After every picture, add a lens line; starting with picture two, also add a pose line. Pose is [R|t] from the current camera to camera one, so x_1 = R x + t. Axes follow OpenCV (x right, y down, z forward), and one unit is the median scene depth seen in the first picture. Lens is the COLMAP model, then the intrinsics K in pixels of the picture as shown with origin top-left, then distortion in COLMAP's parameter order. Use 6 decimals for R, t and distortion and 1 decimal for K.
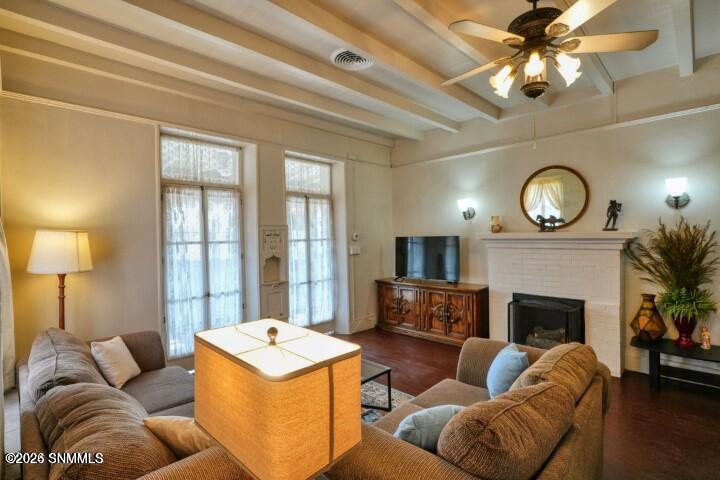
lens RADIAL K [[345.9, 0, 357.5], [0, 345.9, 239.7], [0, 0, 1]] dist [-0.009005, 0.001727]
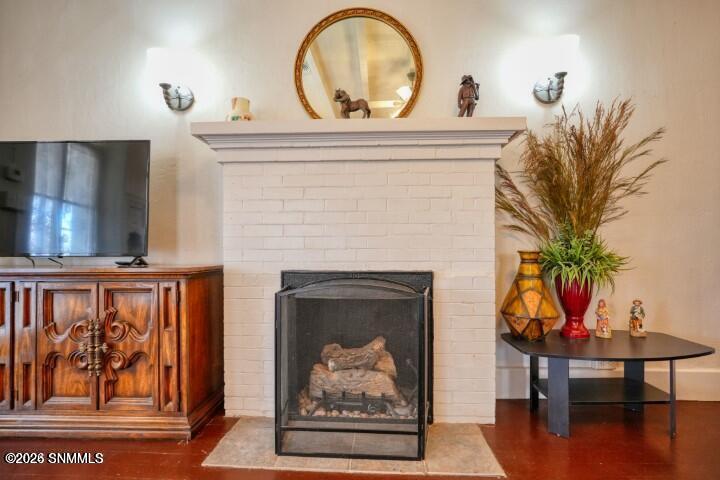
lens RADIAL K [[345.9, 0, 356.5], [0, 345.9, 241.6], [0, 0, 1]] dist [-0.009005, 0.001727]
pose [[0.736066, 0.023884, 0.676488, 0.231413], [-0.004714, 0.999534, -0.030160, 0.129834], [-0.676893, 0.019010, 0.735836, 0.626939]]
